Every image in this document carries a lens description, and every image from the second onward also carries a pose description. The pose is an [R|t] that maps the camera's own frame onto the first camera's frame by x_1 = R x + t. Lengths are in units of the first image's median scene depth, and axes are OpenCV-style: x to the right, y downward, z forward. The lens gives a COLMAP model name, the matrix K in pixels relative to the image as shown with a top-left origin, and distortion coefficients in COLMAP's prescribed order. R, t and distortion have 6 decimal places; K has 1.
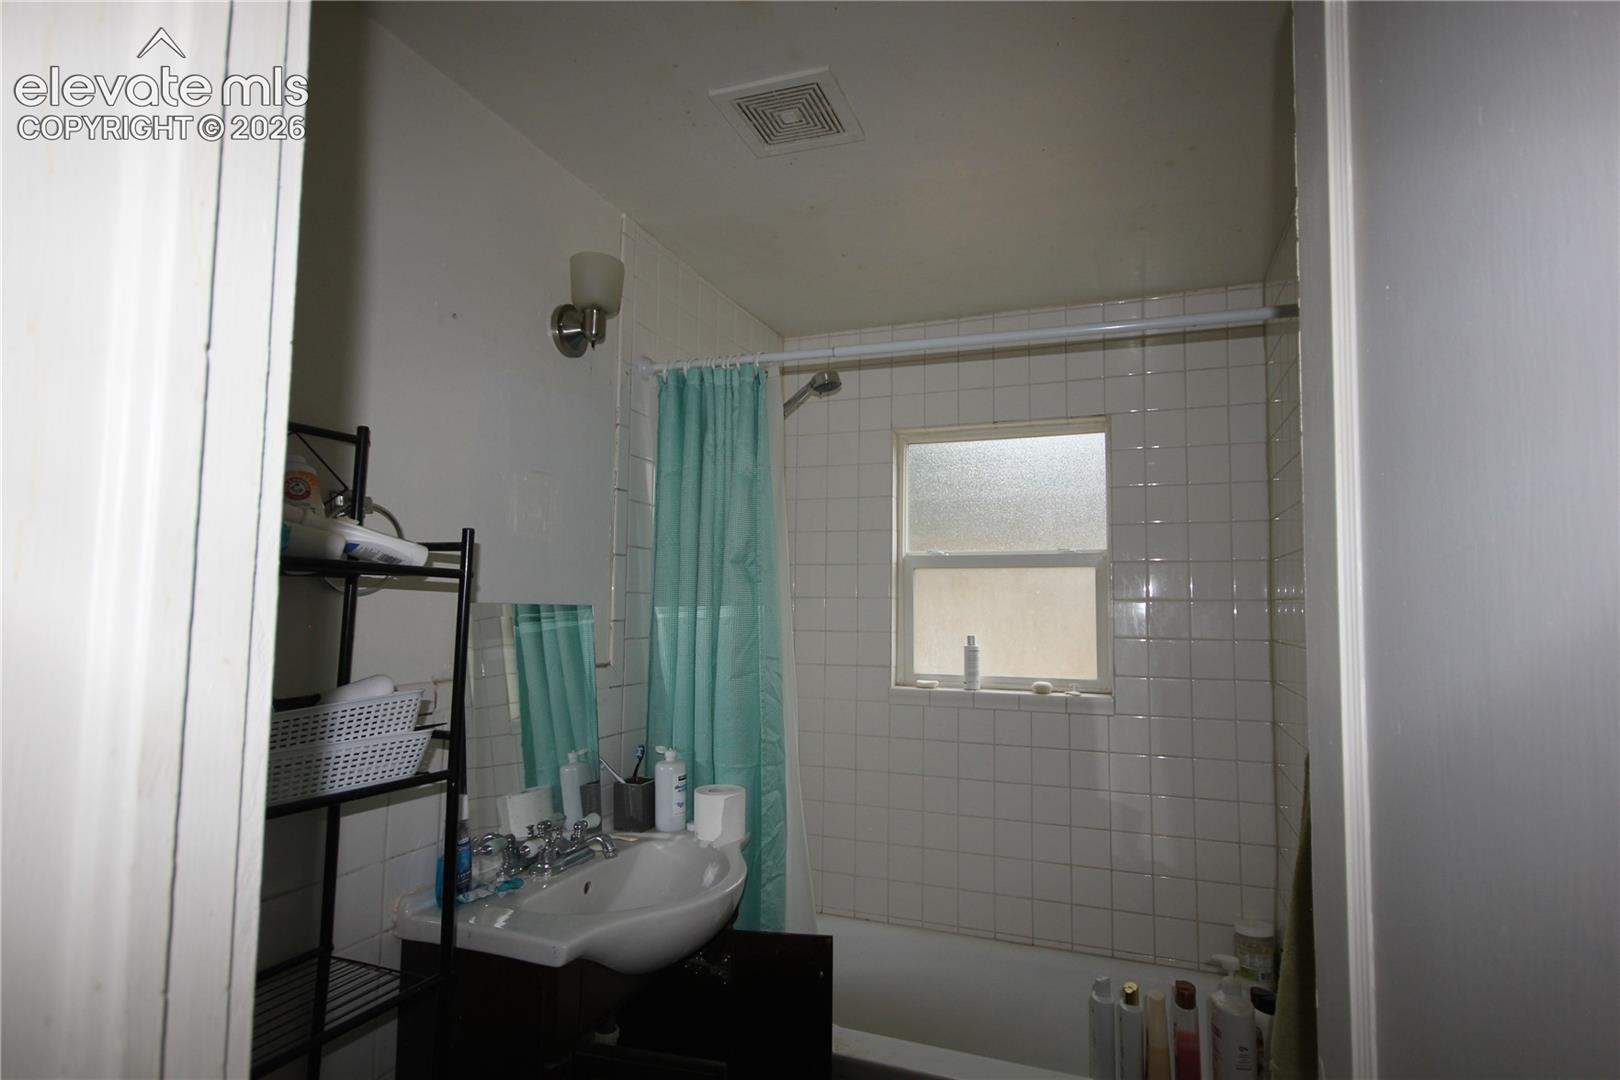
lens RADIAL K [[841.4, 0, 807.7], [0, 841.4, 545.4], [0, 0, 1]] dist [0.016977, -0.006883]
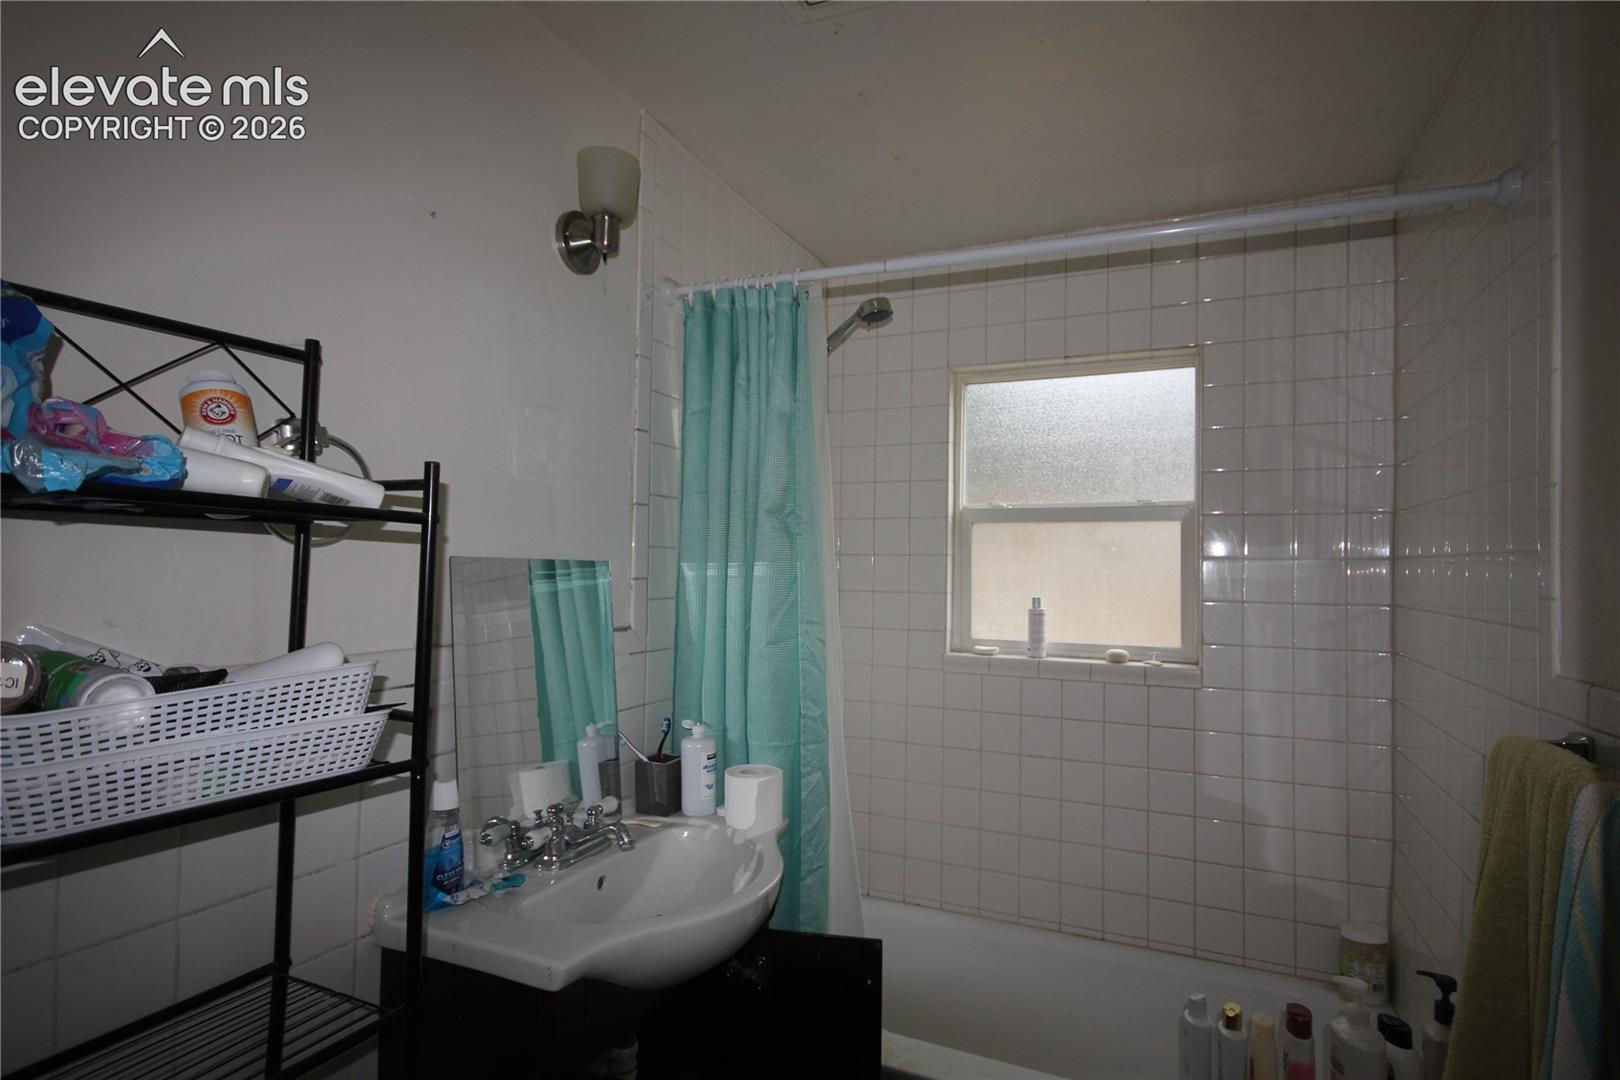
lens RADIAL K [[841.4, 0, 812.7], [0, 841.4, 537.9], [0, 0, 1]] dist [0.016977, -0.006883]
pose [[0.998813, 0.002125, -0.048654, -0.000484], [-0.000262, 0.999267, 0.038278, 0.013059], [0.048700, -0.038220, 0.998082, 0.131417]]
